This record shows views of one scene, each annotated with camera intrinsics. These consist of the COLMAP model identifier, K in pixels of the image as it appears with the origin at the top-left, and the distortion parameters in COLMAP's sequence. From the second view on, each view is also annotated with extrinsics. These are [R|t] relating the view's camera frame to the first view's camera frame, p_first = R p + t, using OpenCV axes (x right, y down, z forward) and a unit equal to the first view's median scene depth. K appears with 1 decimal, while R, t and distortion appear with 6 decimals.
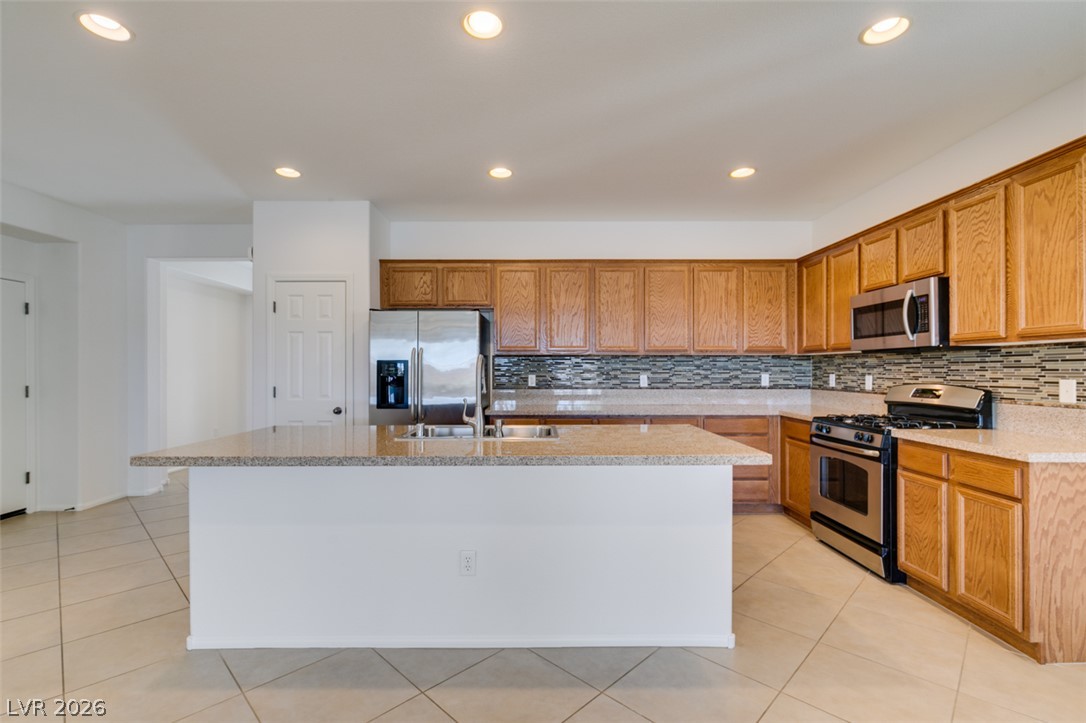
lens RADIAL K [[486.7, 0, 540.8], [0, 486.7, 365.3], [0, 0, 1]] dist [0.002669, -0.000822]
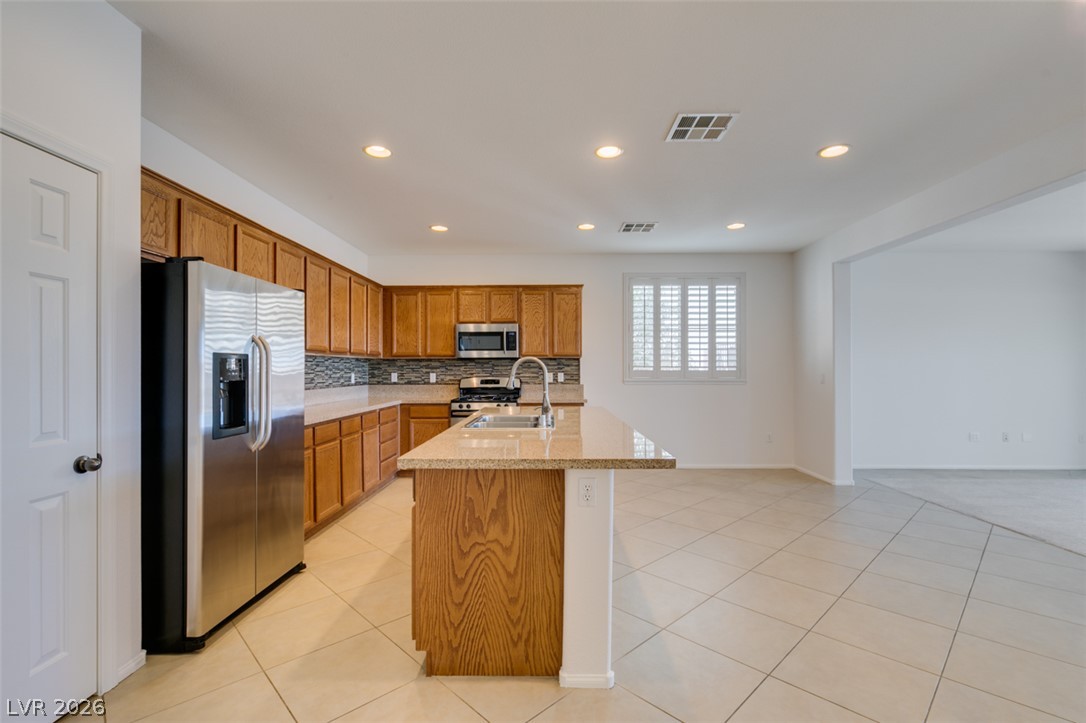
lens RADIAL K [[486.7, 0, 539.7], [0, 486.7, 368.2], [0, 0, 1]] dist [0.002669, -0.000822]
pose [[0.025476, 0.001768, 0.999674, -0.882335], [-0.004933, 0.999986, -0.001643, 0.006096], [-0.999663, -0.004889, 0.025484, 0.610602]]
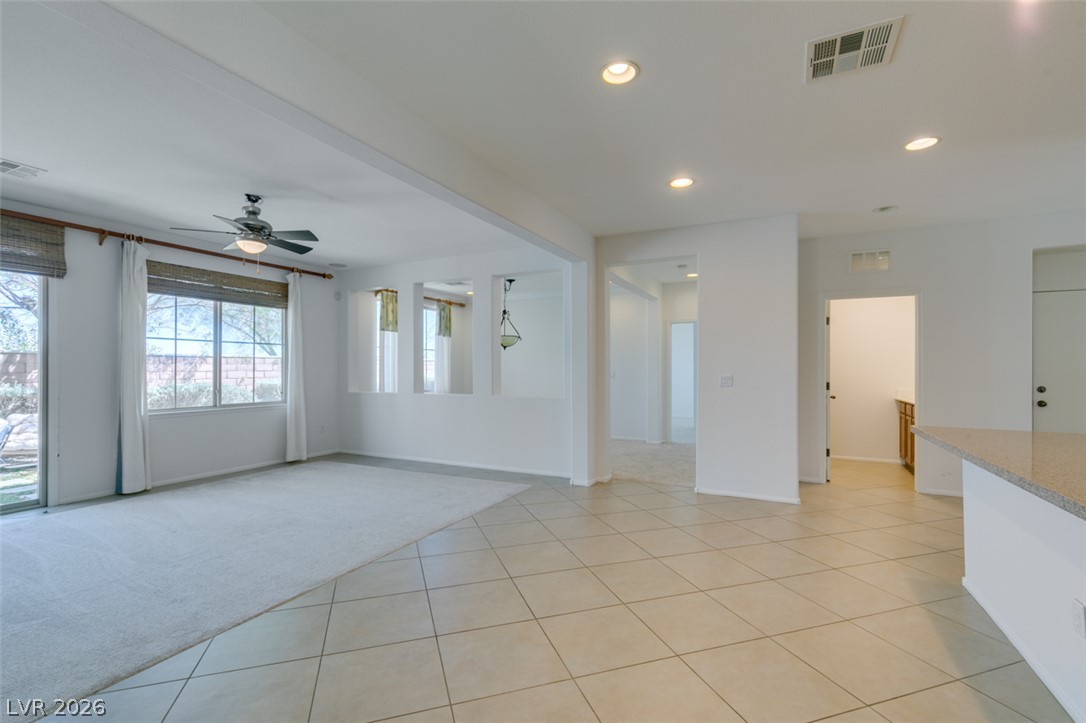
lens RADIAL K [[486.7, 0, 542.9], [0, 486.7, 365.4], [0, 0, 1]] dist [0.002669, -0.000822]
pose [[-0.451382, -0.002301, -0.892328, 0.515052], [0.004170, 0.999980, -0.004688, 0.000356], [0.892321, -0.005837, -0.451364, 0.324823]]
